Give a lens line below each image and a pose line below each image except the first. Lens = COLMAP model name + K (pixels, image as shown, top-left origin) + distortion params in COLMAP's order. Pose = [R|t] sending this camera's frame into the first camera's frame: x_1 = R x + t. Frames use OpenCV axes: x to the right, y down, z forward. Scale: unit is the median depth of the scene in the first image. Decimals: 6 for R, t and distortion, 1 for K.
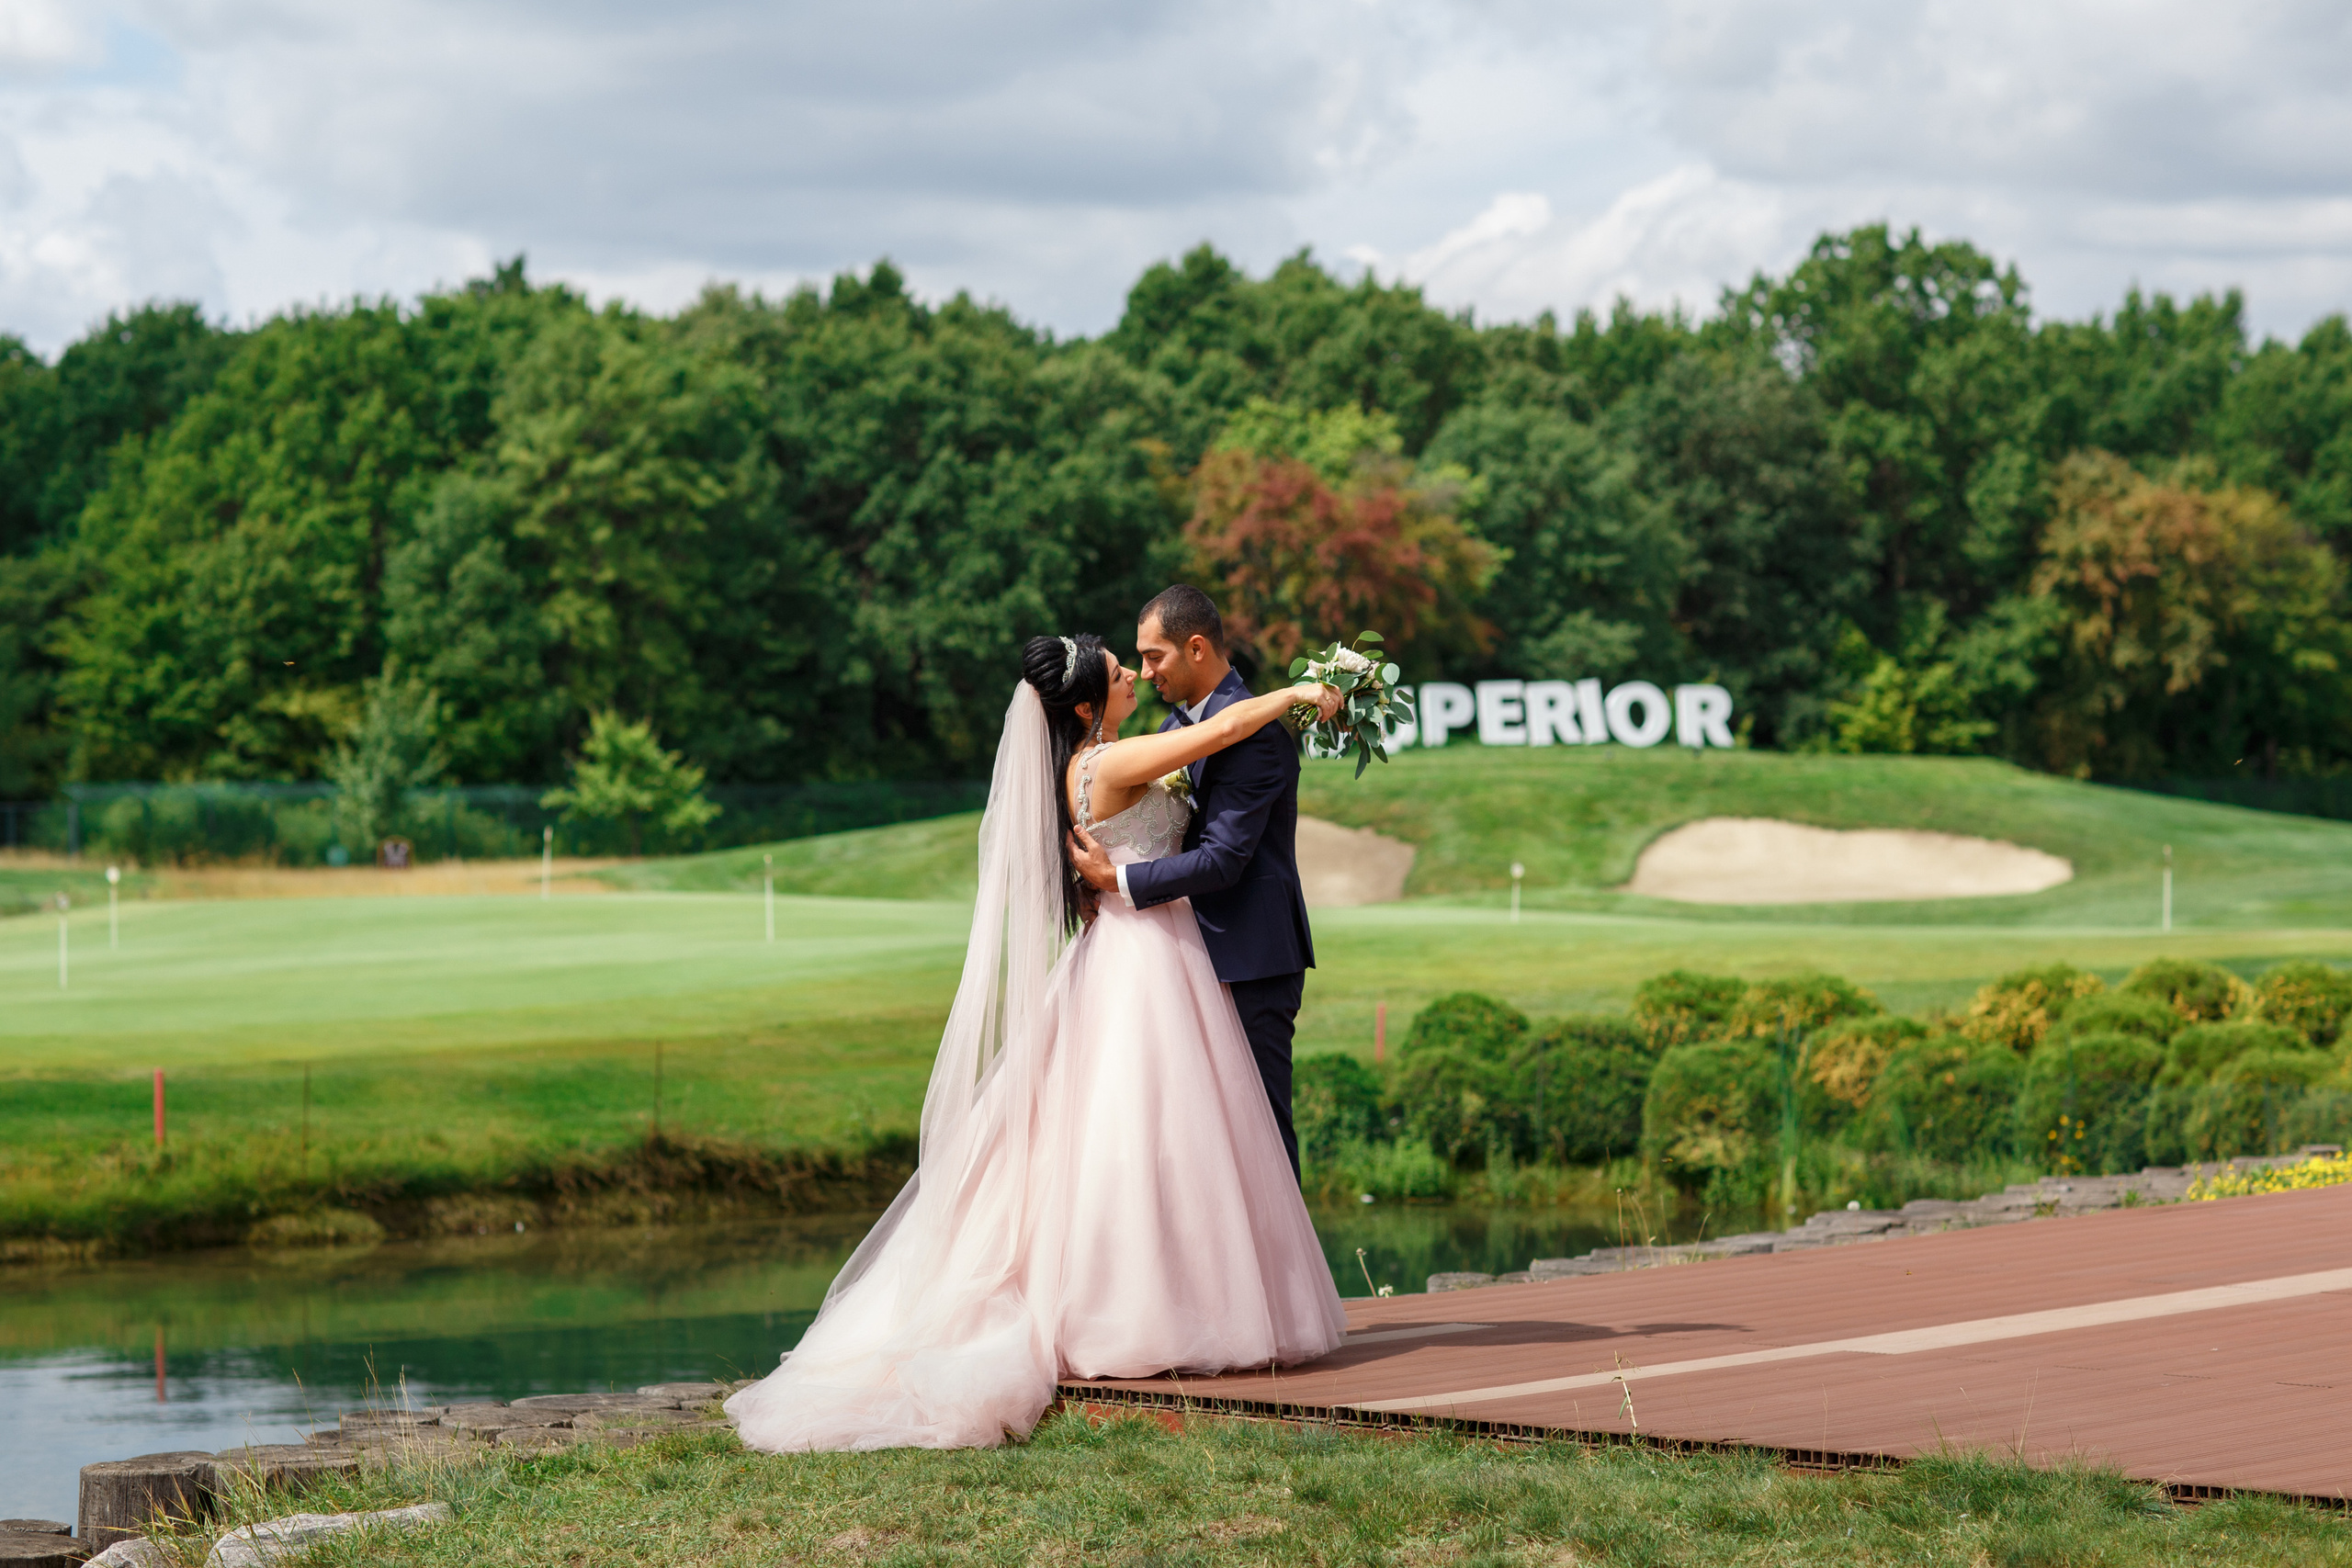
lens RADIAL K [[5674.2, 0, 1175.8], [0, 5674.2, 783.2], [0, 0, 1]] dist [-0.162615, 0.000000]
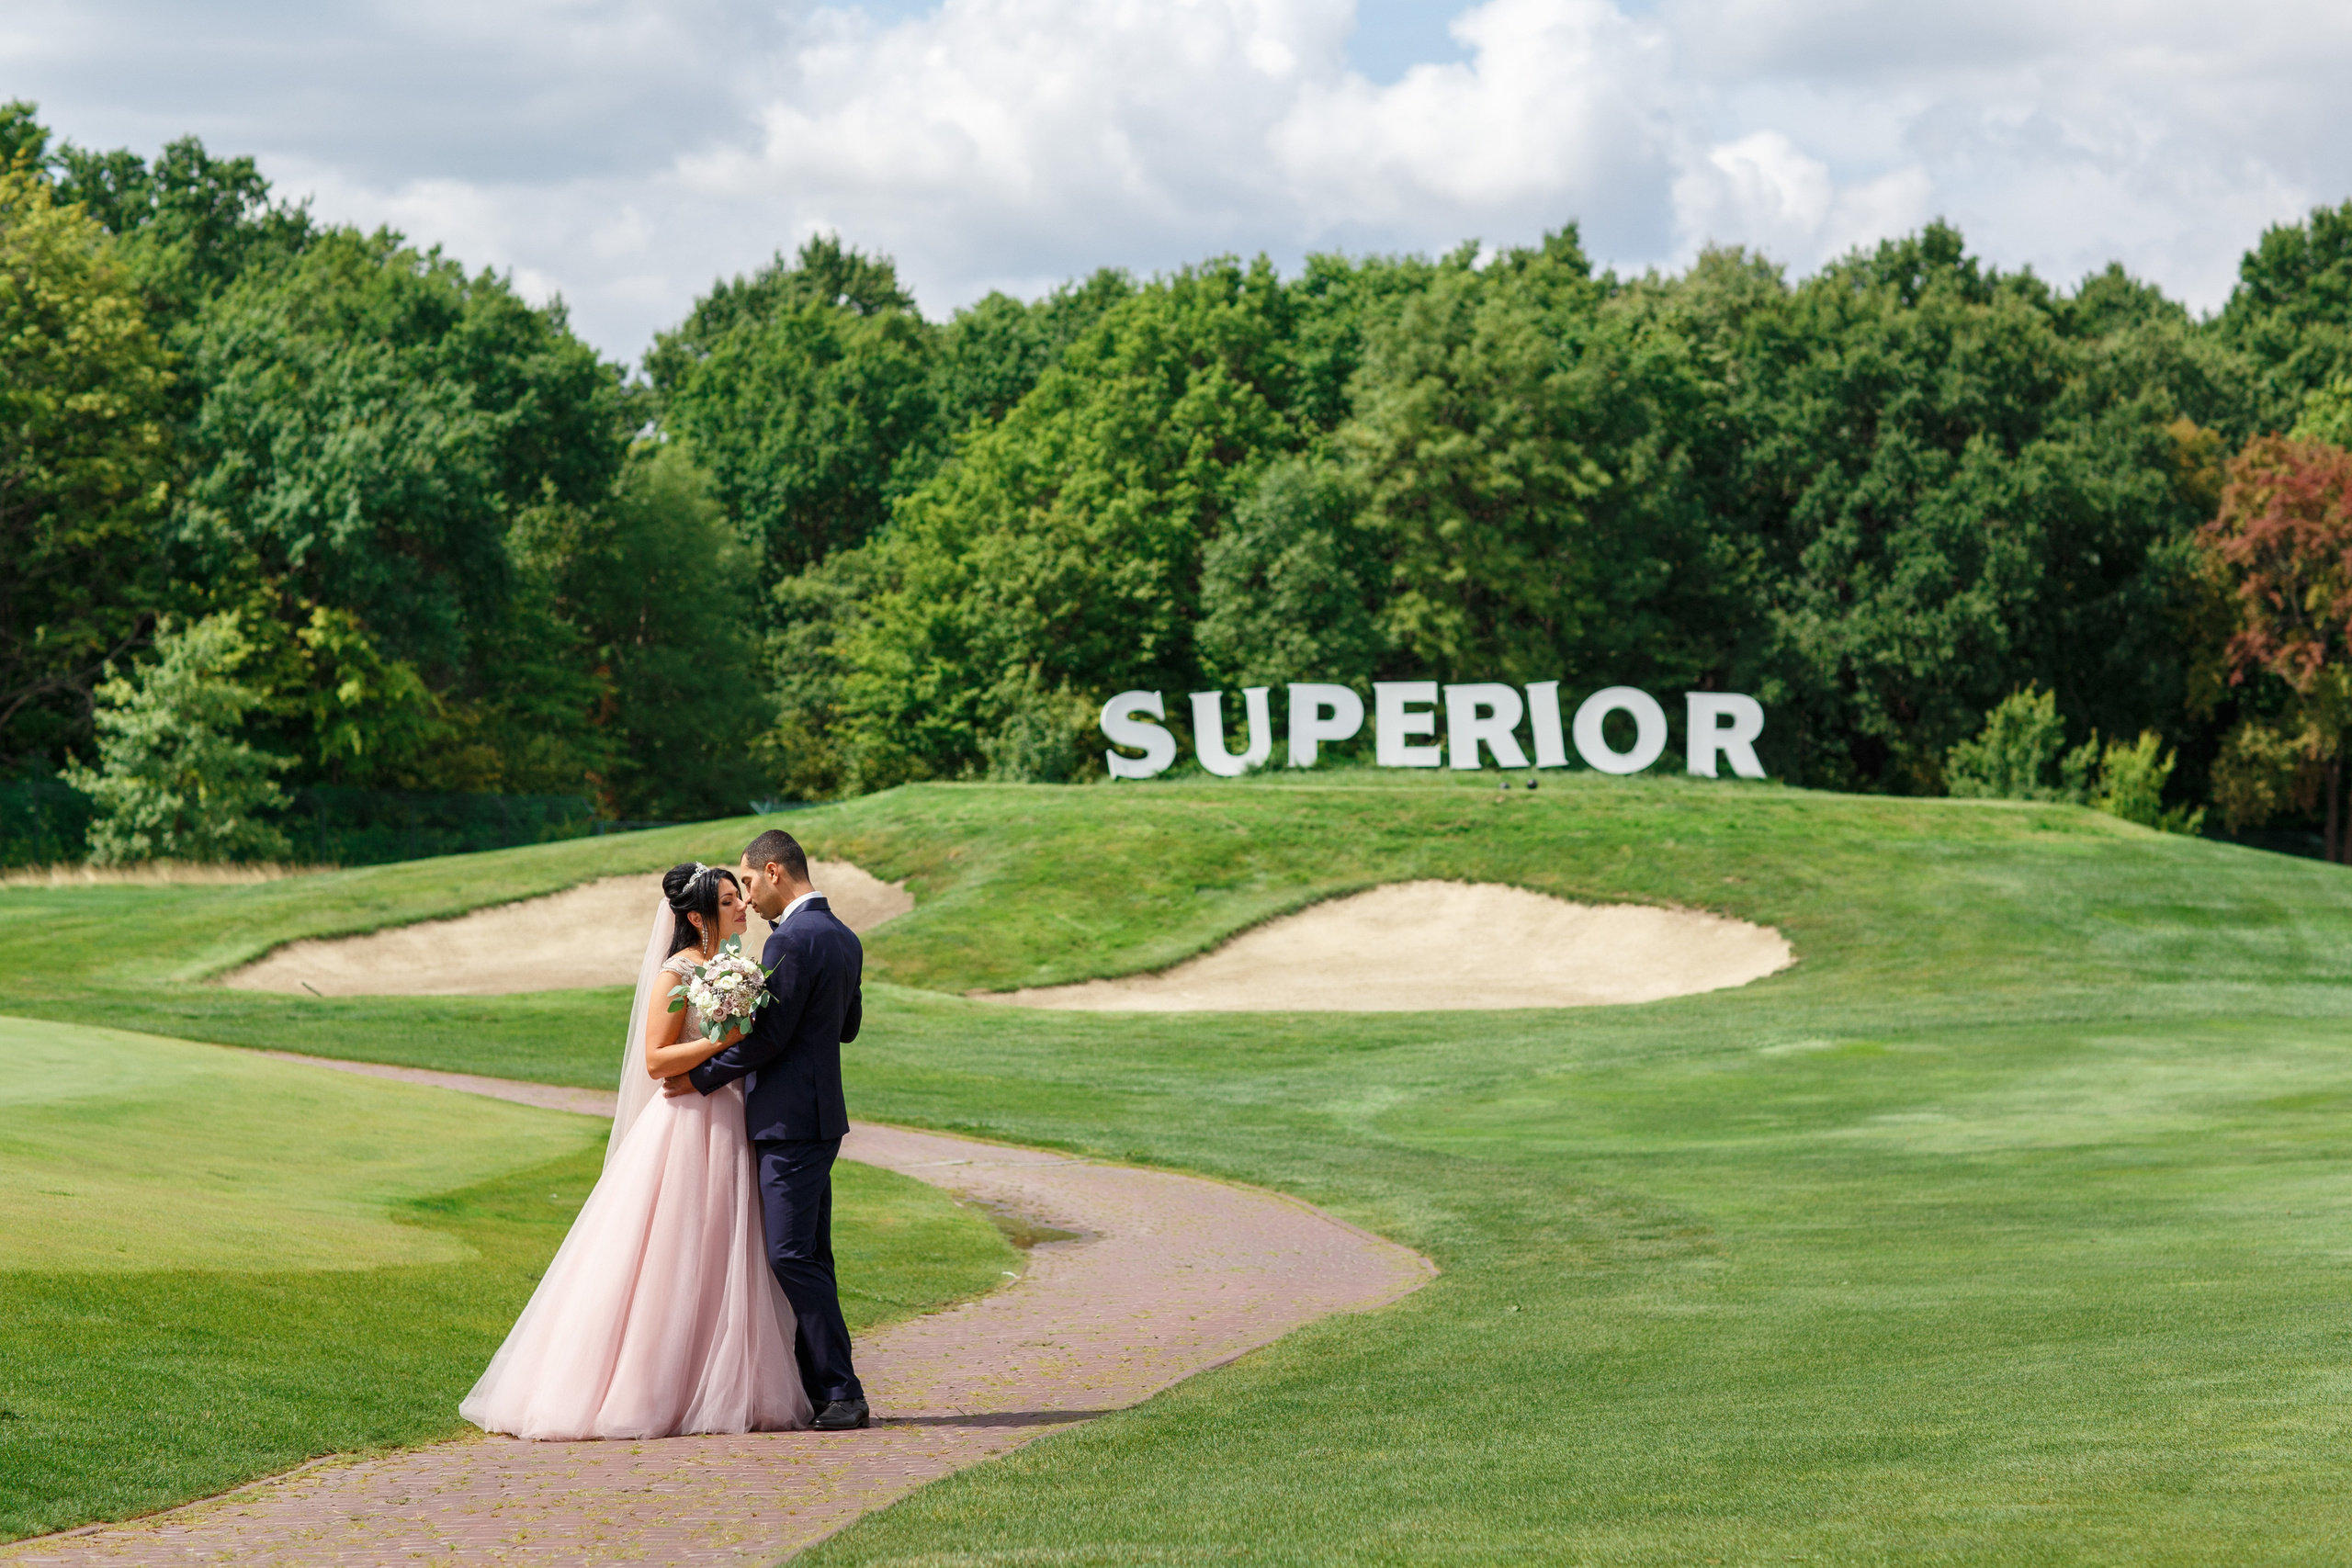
lens RADIAL K [[5674.2, 0, 1175.8], [0, 5674.2, 784.5], [0, 0, 1]] dist [-0.162615, 0.000000]
pose [[0.940005, 0.019734, -0.340590, 0.154608], [-0.022027, 0.999753, -0.002868, -0.001078], [0.340450, 0.010198, 0.940207, 0.170408]]
